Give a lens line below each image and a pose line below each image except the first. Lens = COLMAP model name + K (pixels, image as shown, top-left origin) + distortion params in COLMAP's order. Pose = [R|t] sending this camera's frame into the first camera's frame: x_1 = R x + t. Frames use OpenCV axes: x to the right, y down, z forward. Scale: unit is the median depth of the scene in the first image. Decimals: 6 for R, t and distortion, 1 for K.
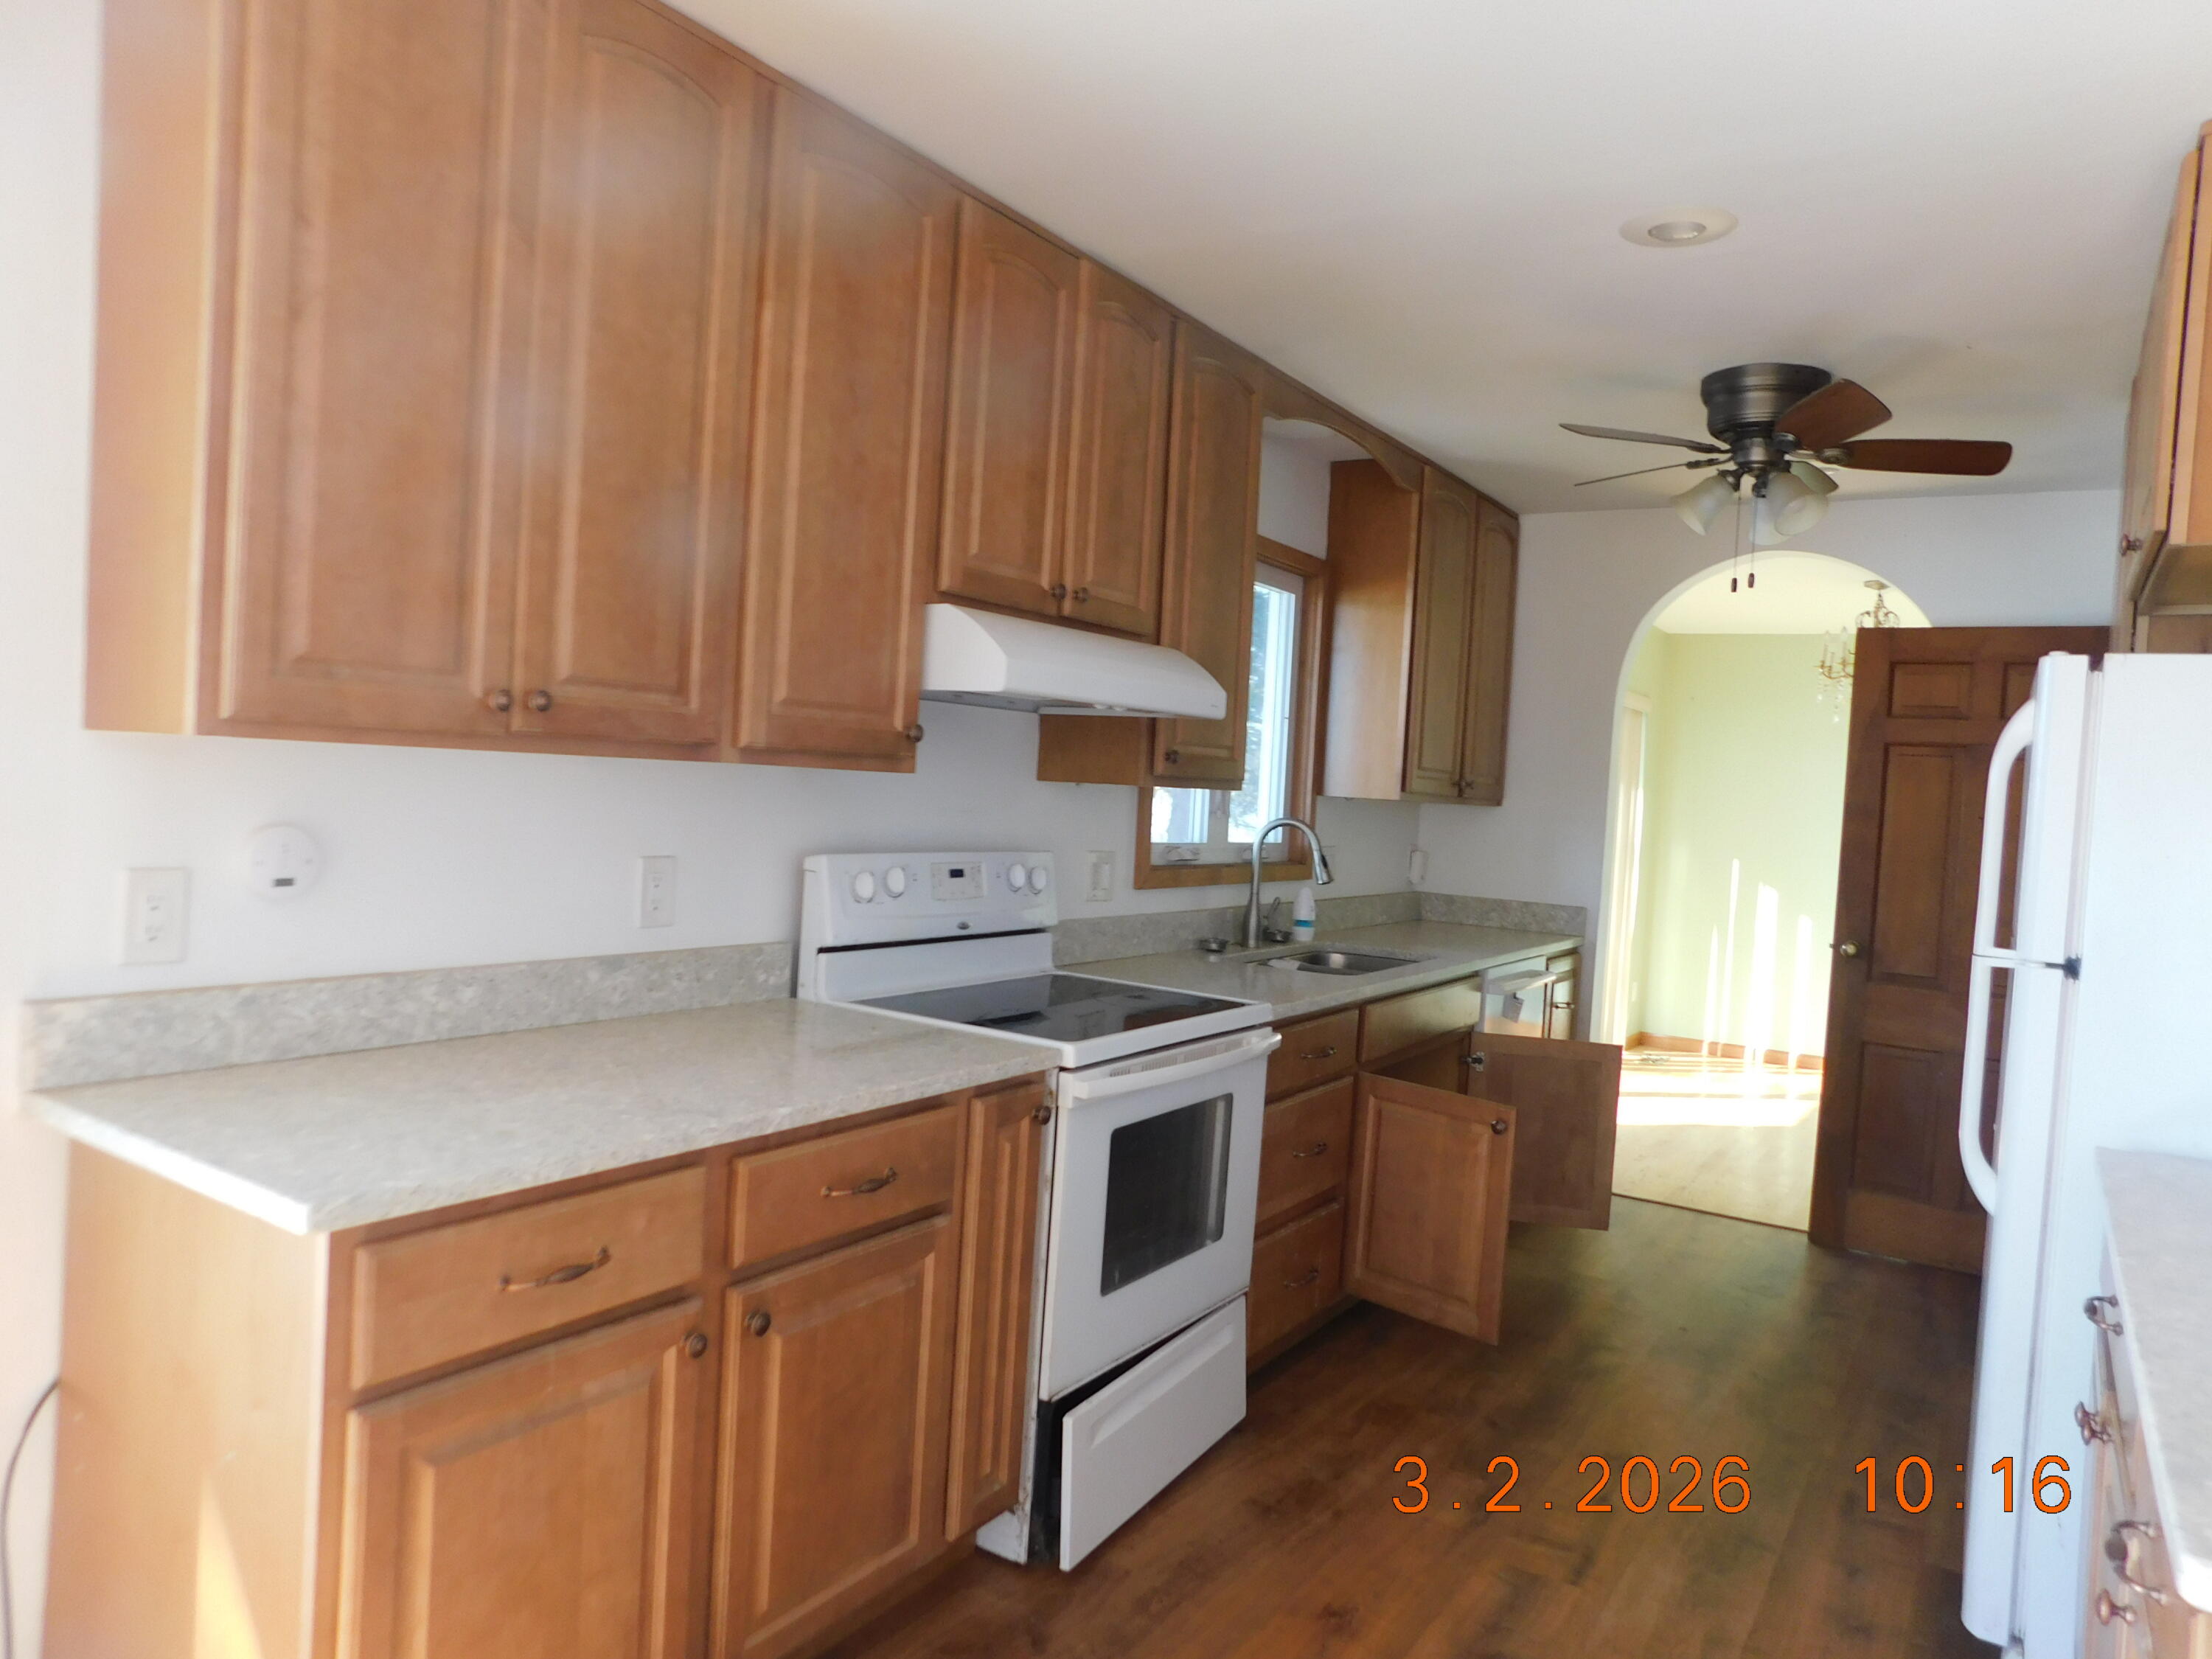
lens RADIAL K [[1484.6, 0, 1107.3], [0, 1484.6, 835.6], [0, 0, 1]] dist [-0.052089, 0.048231]
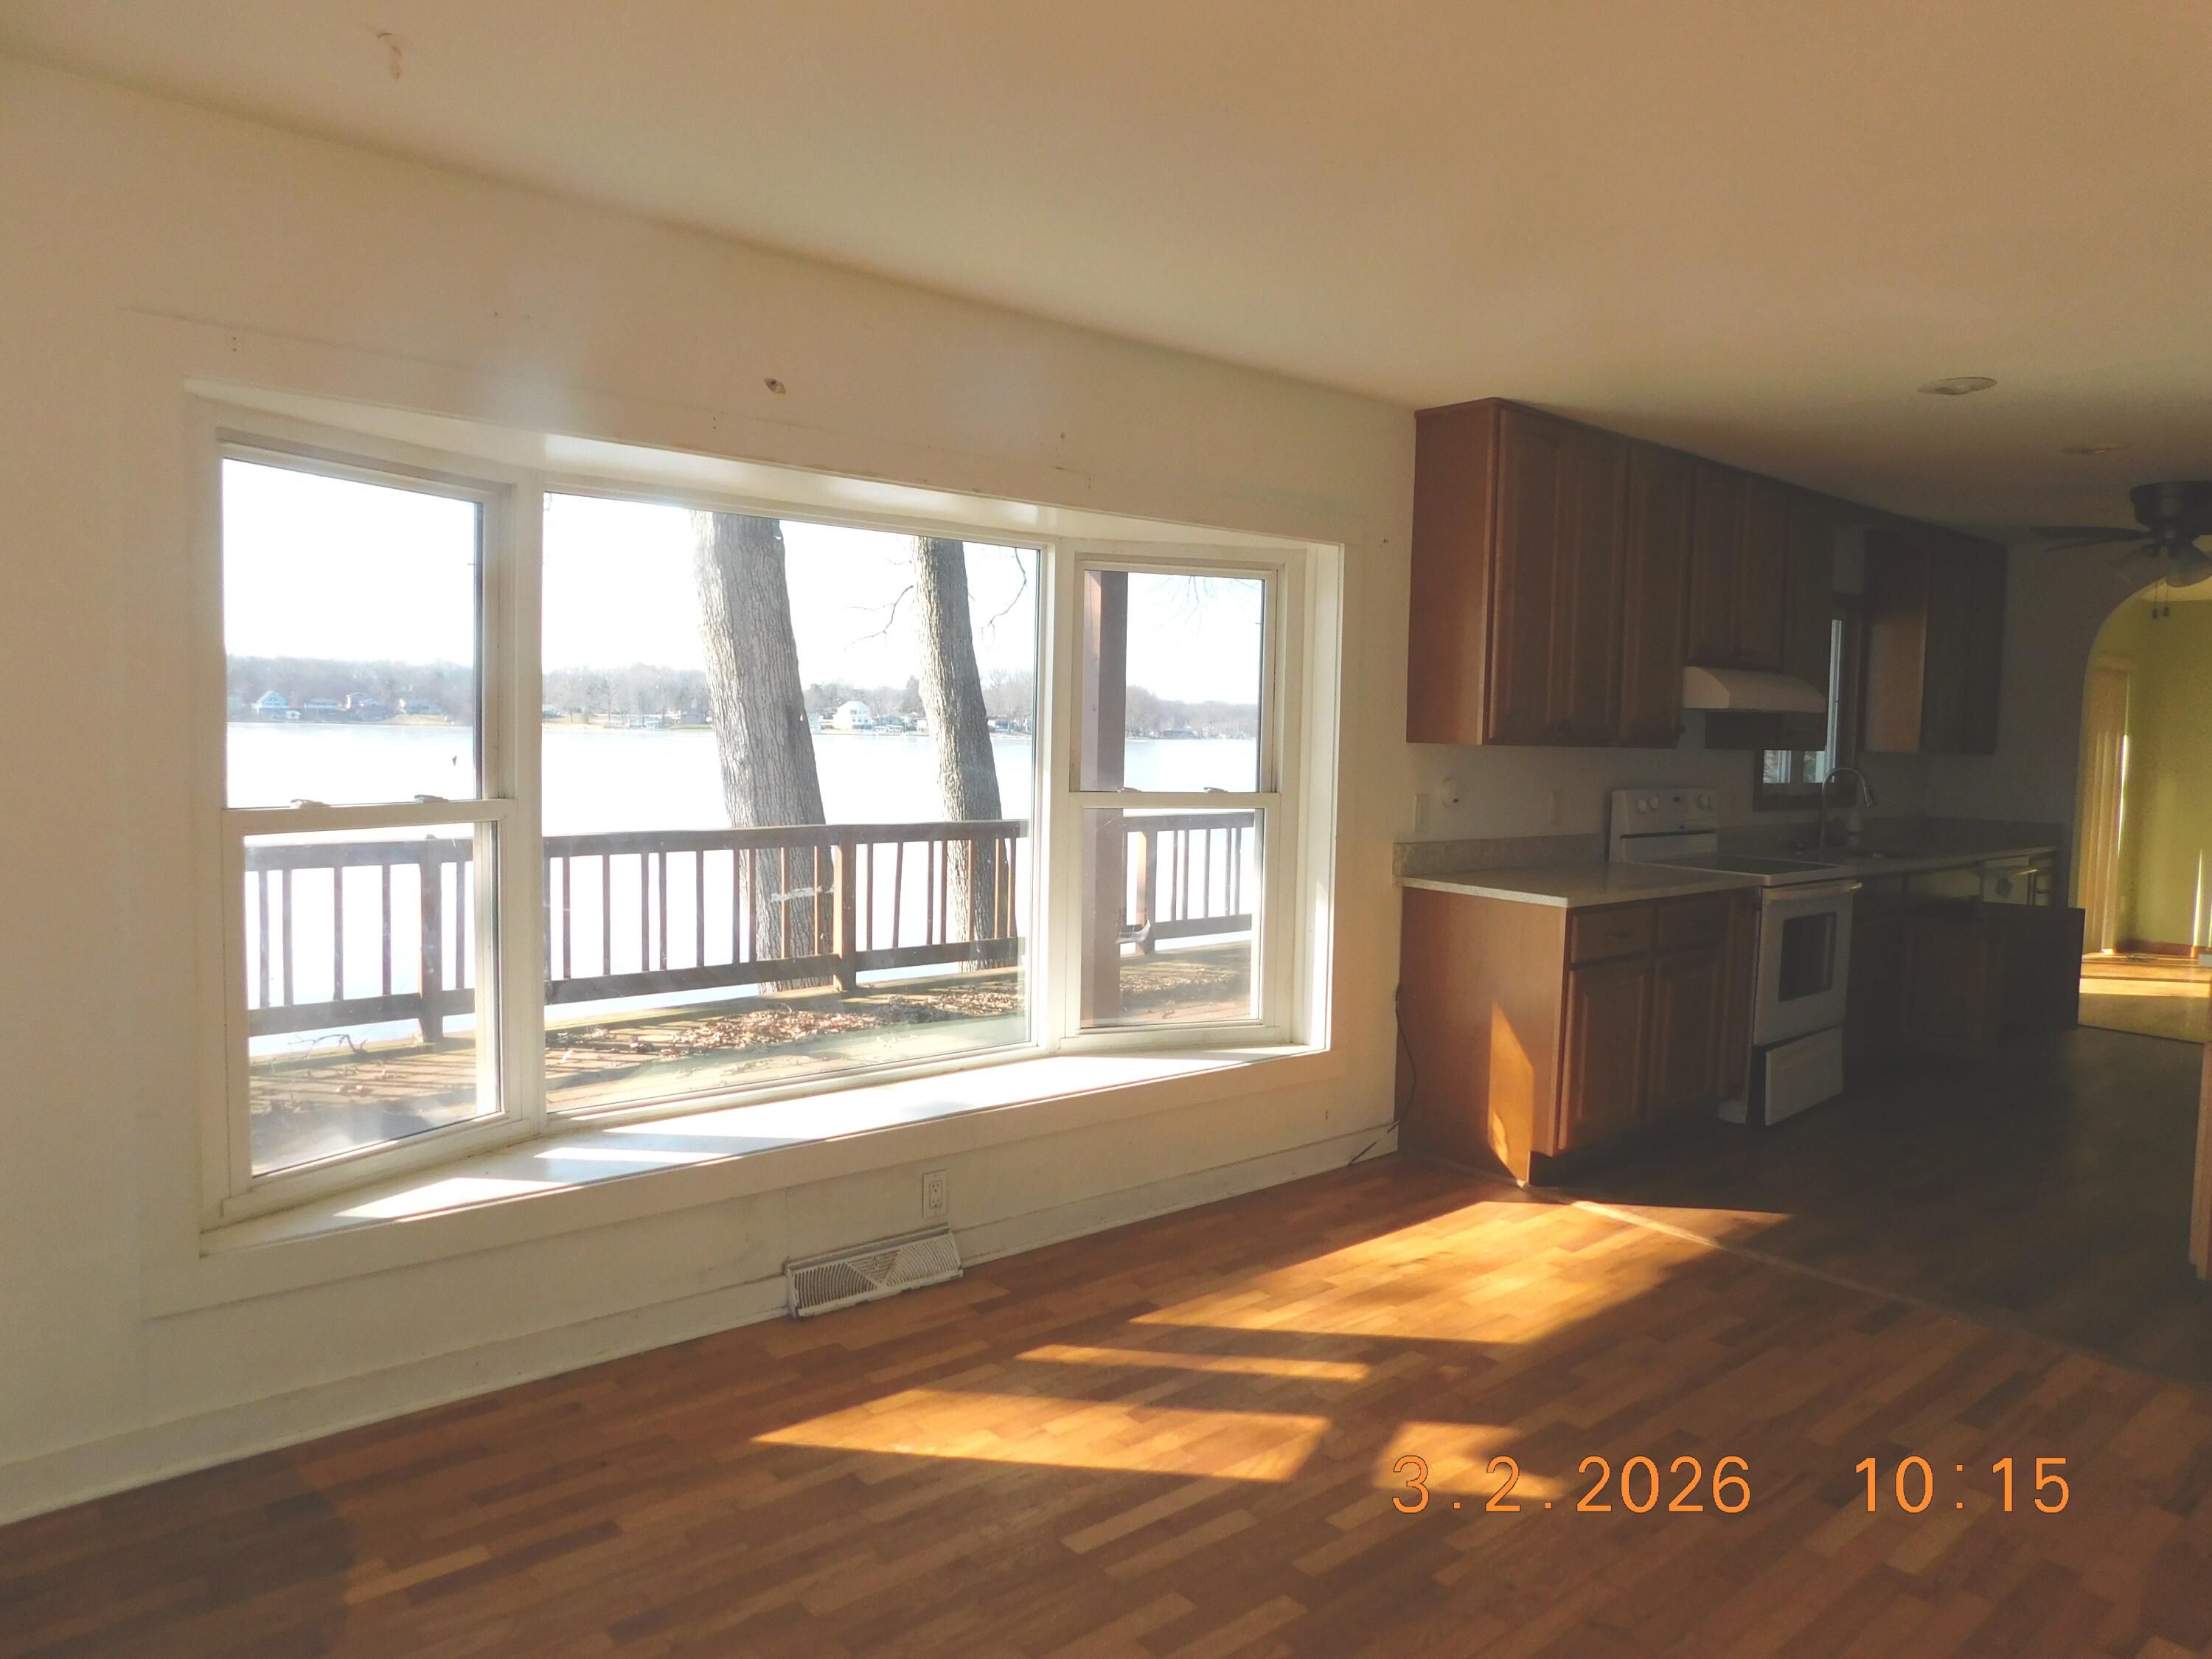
lens RADIAL K [[1484.6, 0, 1096.9], [0, 1484.6, 825.1], [0, 0, 1]] dist [-0.052089, 0.048231]
pose [[0.957883, -0.017013, -0.286654, -0.264736], [0.022221, 0.999642, 0.014921, 0.013319], [0.286297, -0.020663, 0.957918, -1.004515]]
